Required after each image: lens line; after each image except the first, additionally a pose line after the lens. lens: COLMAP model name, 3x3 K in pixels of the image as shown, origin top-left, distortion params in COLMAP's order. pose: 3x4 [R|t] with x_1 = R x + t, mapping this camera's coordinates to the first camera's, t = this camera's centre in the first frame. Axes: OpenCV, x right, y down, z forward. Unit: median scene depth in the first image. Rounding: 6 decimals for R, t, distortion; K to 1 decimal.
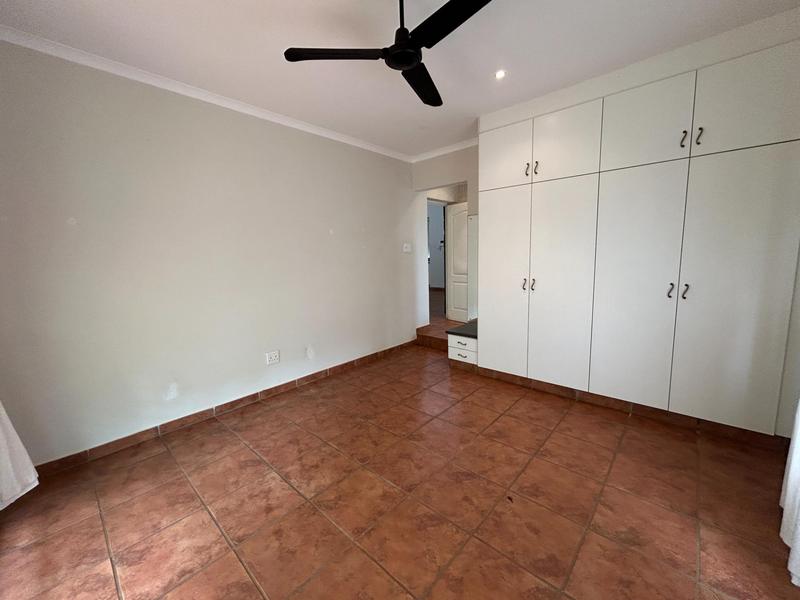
lens RADIAL K [[323.4, 0, 400.1], [0, 323.4, 297.8], [0, 0, 1]] dist [0.001056, -0.000754]
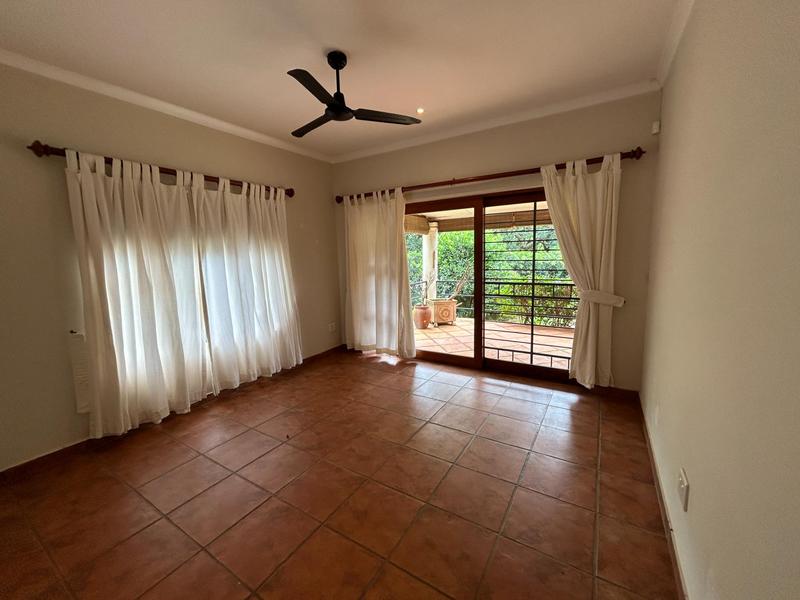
lens RADIAL K [[323.4, 0, 401.7], [0, 323.4, 293.7], [0, 0, 1]] dist [0.001056, -0.000754]
pose [[-0.980177, 0.081854, -0.180424, 0.040928], [0.031650, 0.963661, 0.265248, -0.264881], [0.195579, 0.254279, -0.947149, 1.752594]]
